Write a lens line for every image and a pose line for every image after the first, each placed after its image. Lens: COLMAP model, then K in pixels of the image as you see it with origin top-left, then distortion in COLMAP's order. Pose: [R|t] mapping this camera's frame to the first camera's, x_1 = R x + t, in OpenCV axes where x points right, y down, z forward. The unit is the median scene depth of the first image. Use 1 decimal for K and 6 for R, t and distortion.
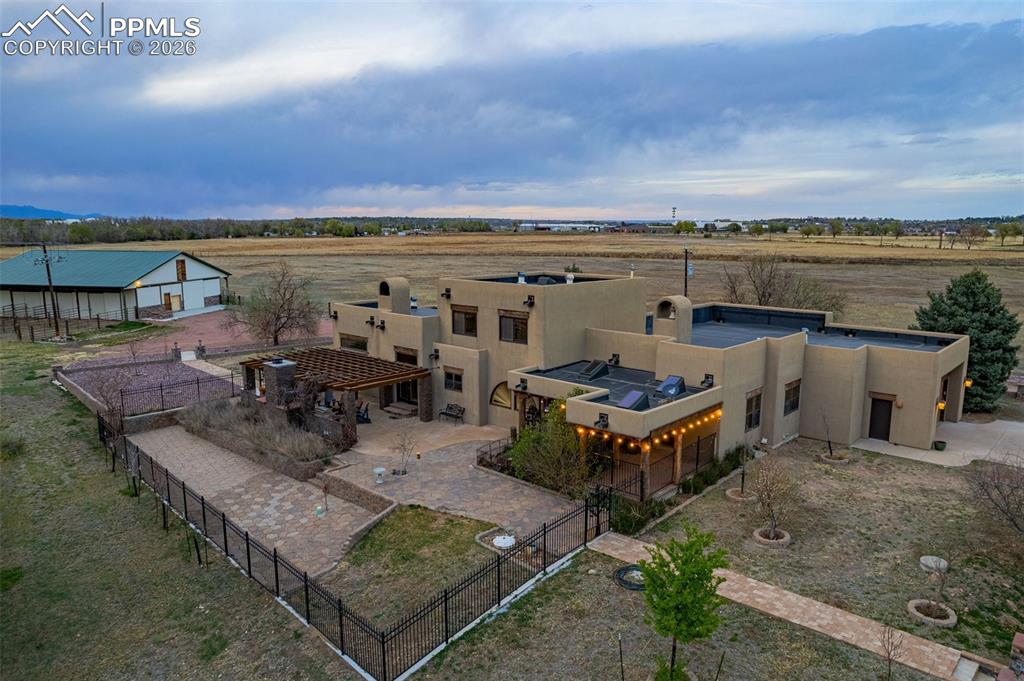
lens RADIAL K [[662.1, 0, 511.9], [0, 662.1, 334.3], [0, 0, 1]] dist [0.002457, -0.000048]
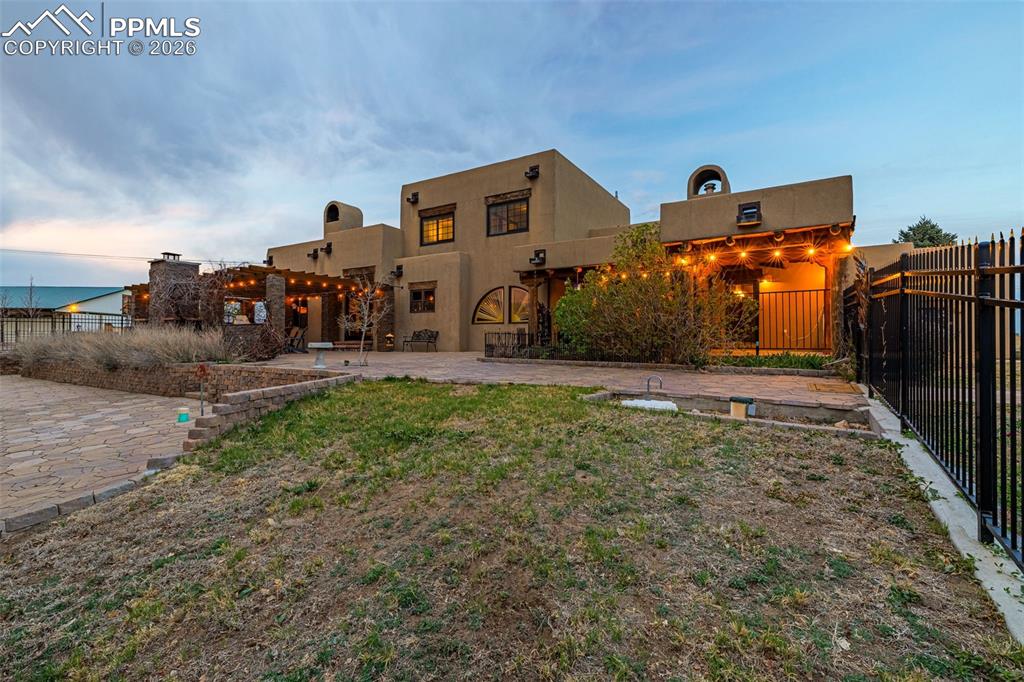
lens RADIAL K [[447.8, 0, 504.6], [0, 447.8, 336.9], [0, 0, 1]] dist [-0.001349, -0.000176]
pose [[0.981754, 0.005804, 0.190067, -0.095738], [0.023634, 0.988060, -0.152248, 0.201976], [-0.188681, 0.153962, 0.969894, 0.486352]]
